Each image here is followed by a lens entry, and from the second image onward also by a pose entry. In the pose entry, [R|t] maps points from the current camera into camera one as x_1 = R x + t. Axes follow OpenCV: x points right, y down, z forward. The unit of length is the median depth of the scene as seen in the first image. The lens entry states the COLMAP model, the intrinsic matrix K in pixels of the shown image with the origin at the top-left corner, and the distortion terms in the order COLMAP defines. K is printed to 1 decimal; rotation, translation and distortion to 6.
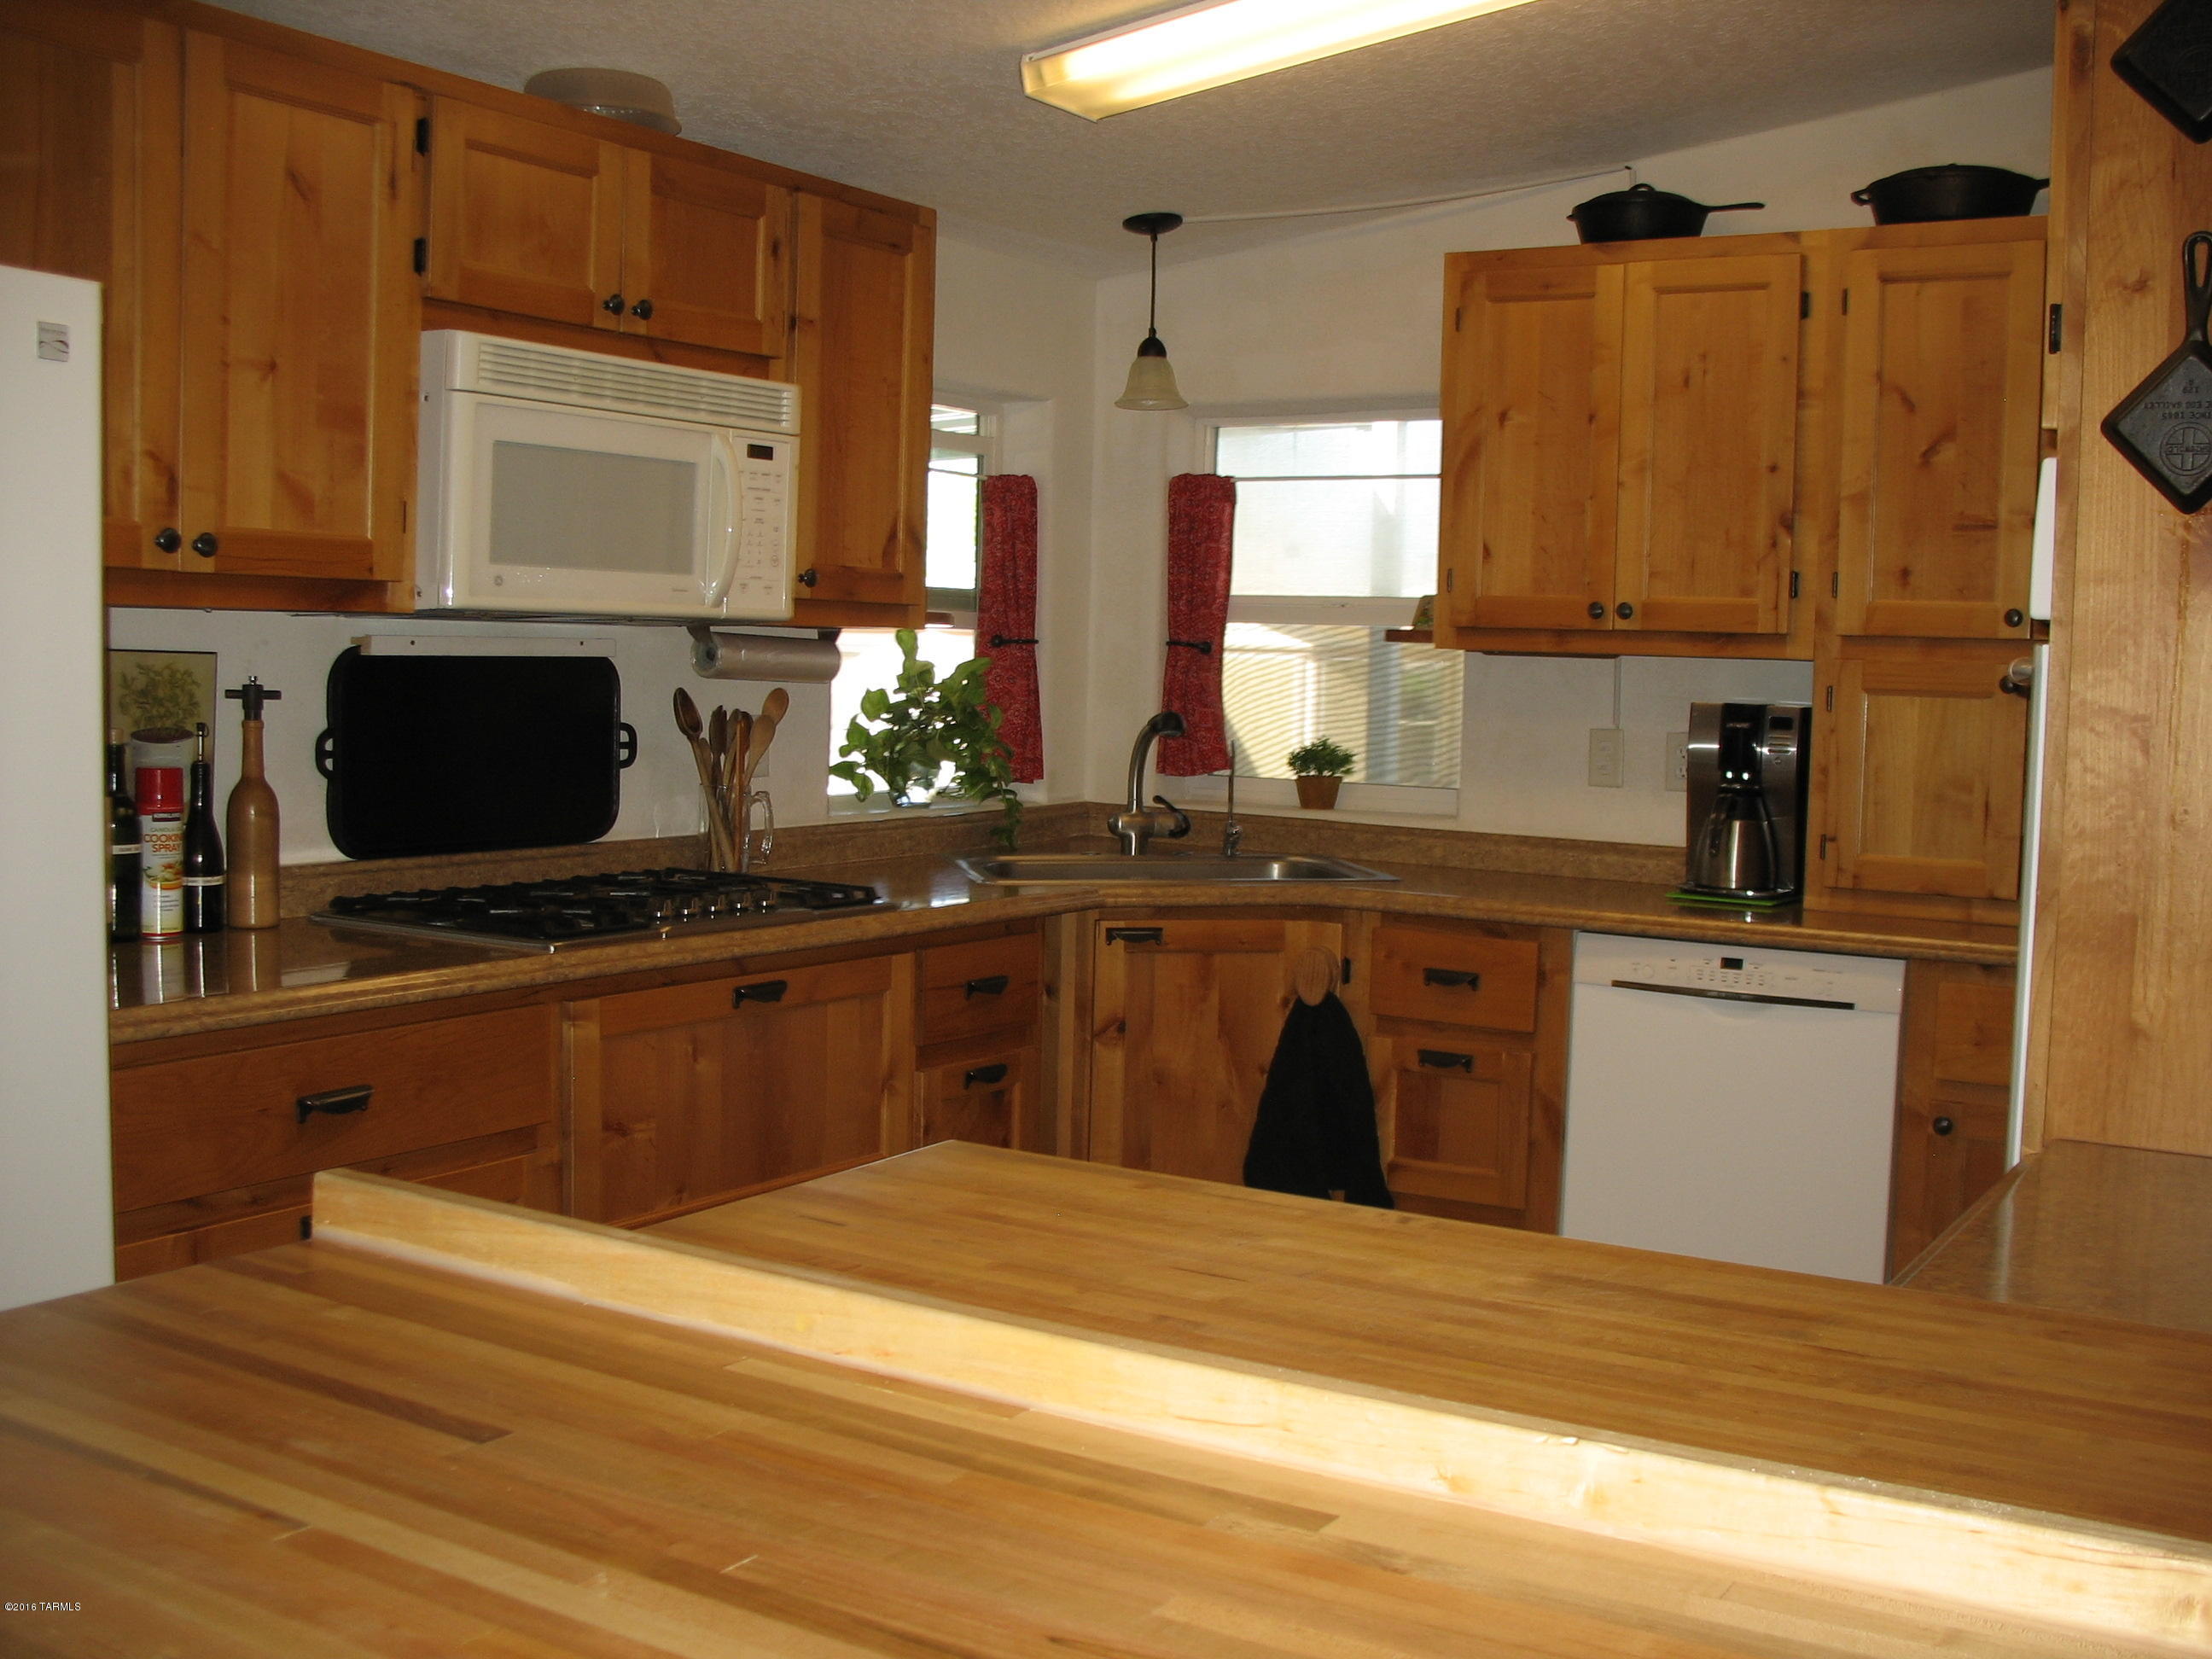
lens RADIAL K [[2294.2, 0, 1106.0], [0, 2294.2, 829.5], [0, 0, 1]] dist [-0.182891, 0.214134]
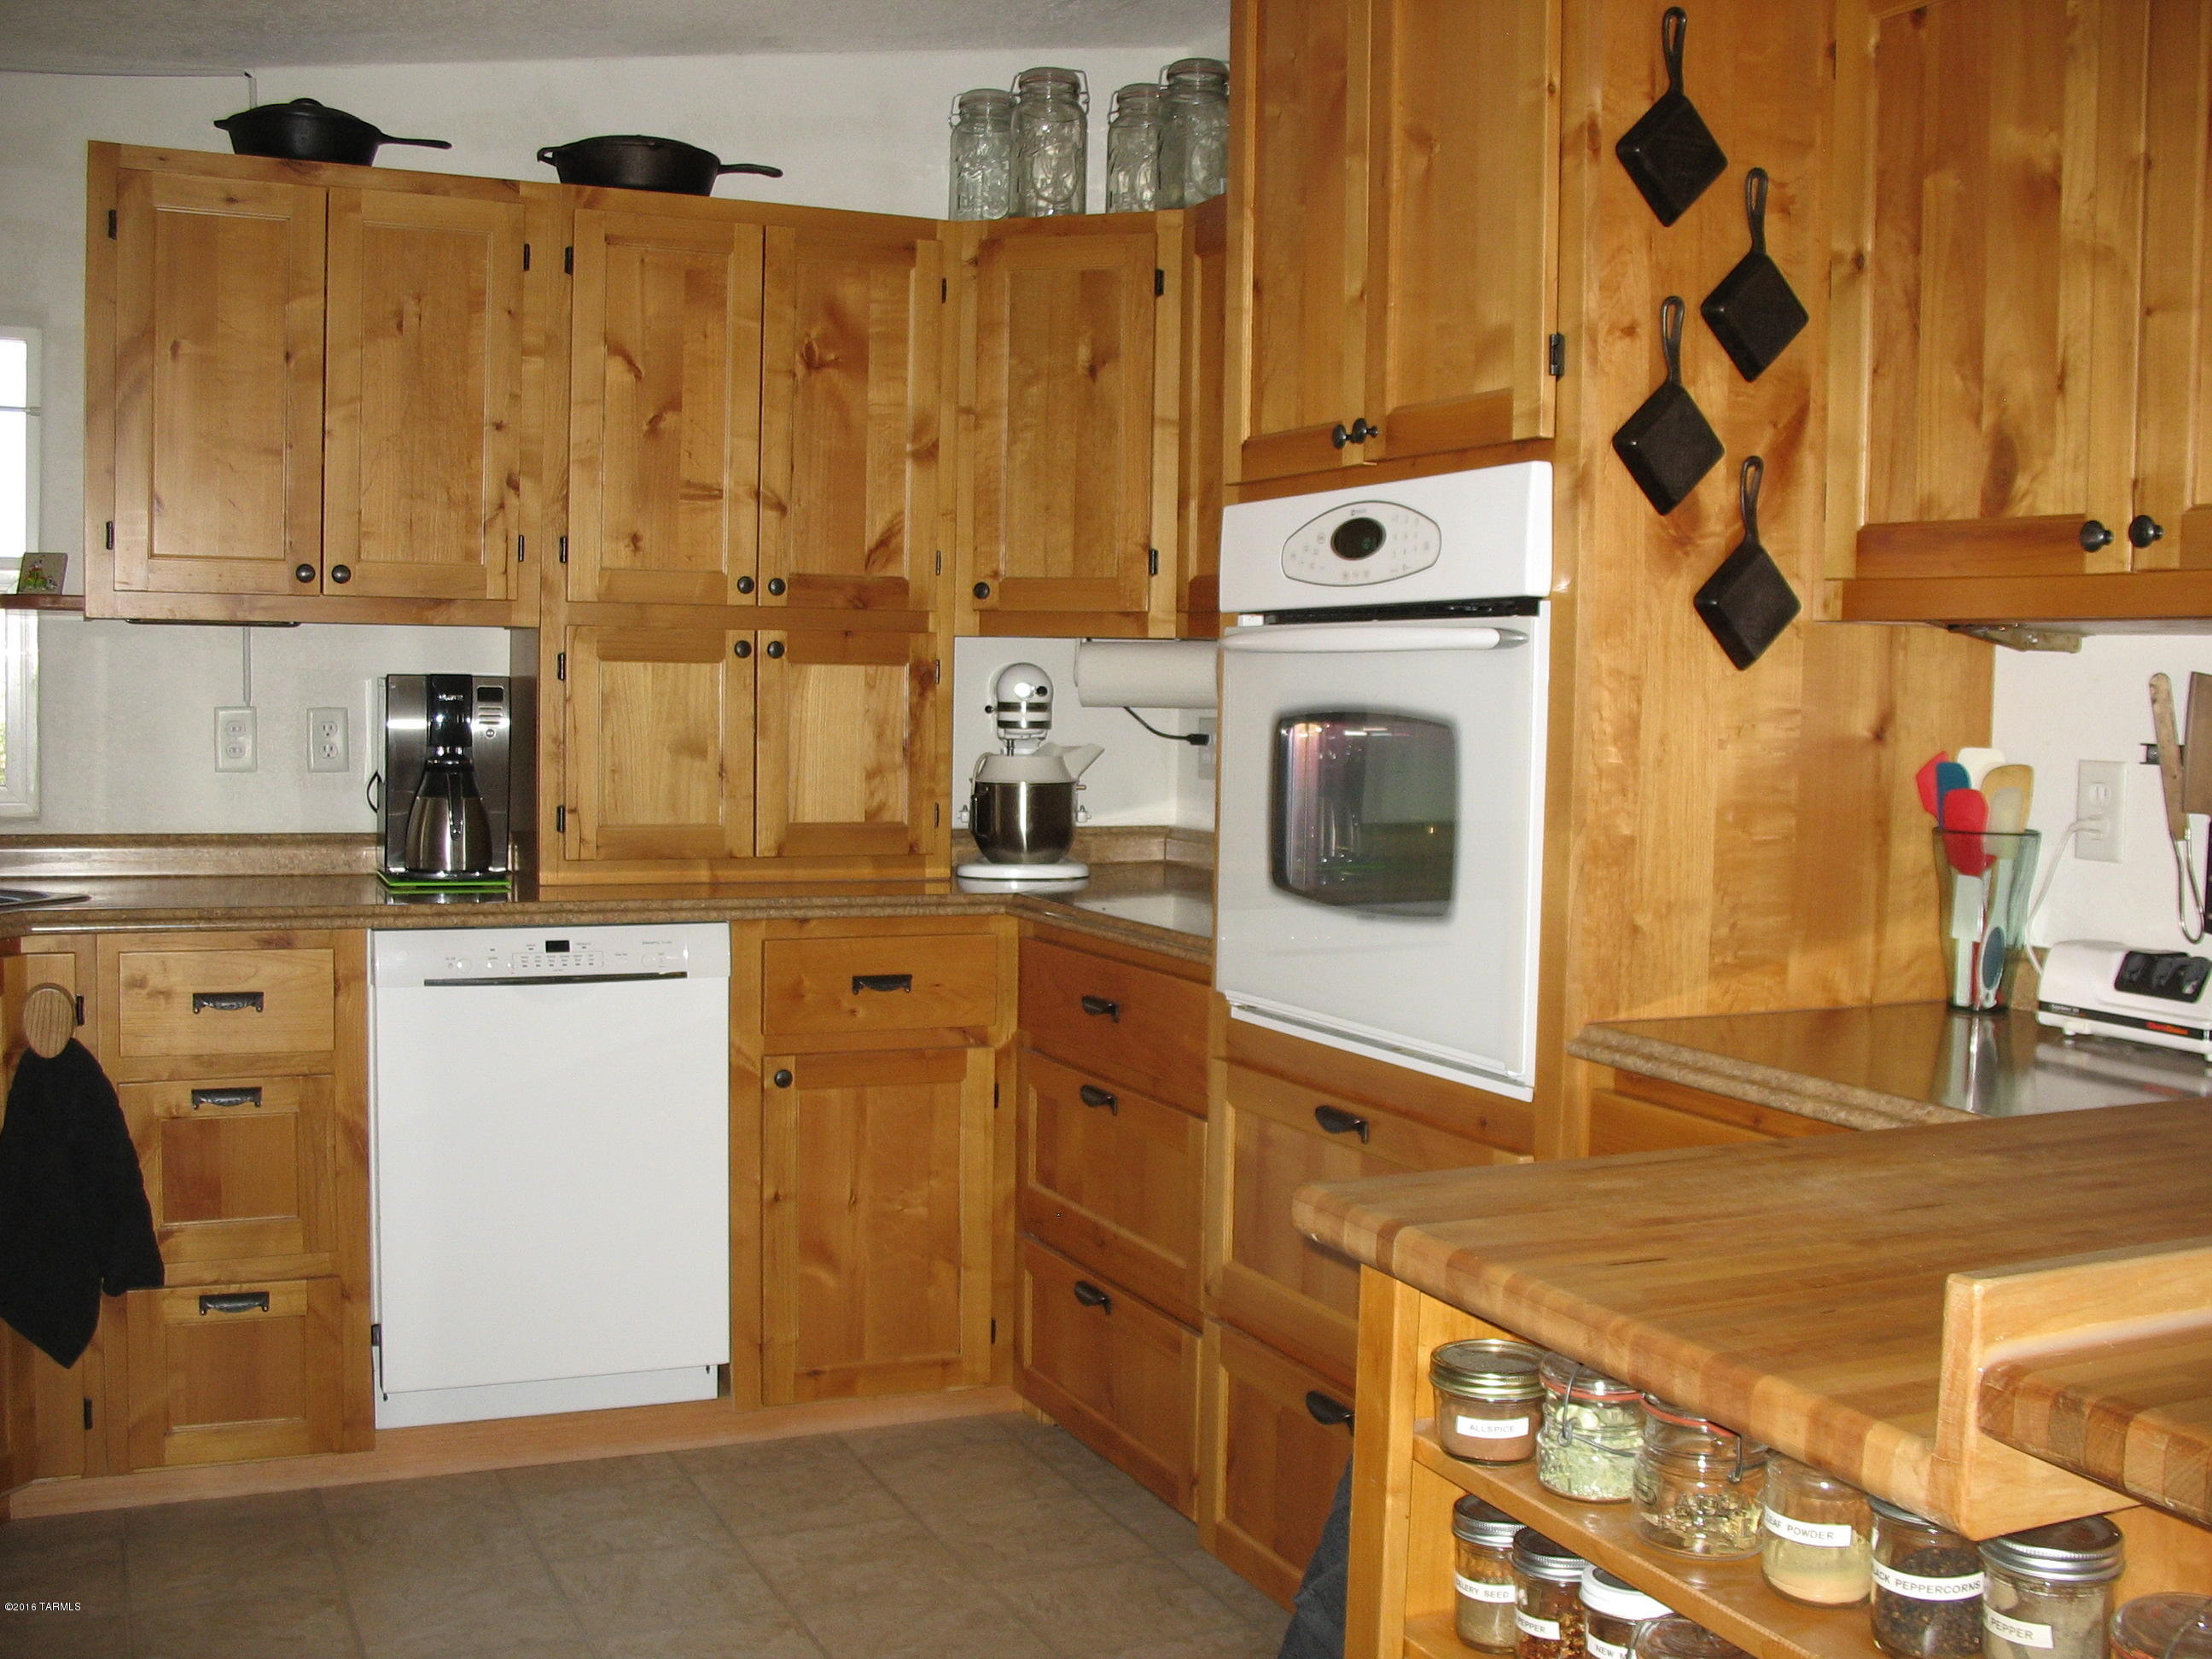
lens RADIAL K [[2294.2, 0, 1106.0], [0, 2294.2, 829.5], [0, 0, 1]] dist [-0.182891, 0.214134]
pose [[0.548740, -0.067449, 0.833268, -0.368687], [0.055546, 0.997479, 0.044162, -0.018068], [-0.834146, 0.022051, 0.551103, 0.264504]]
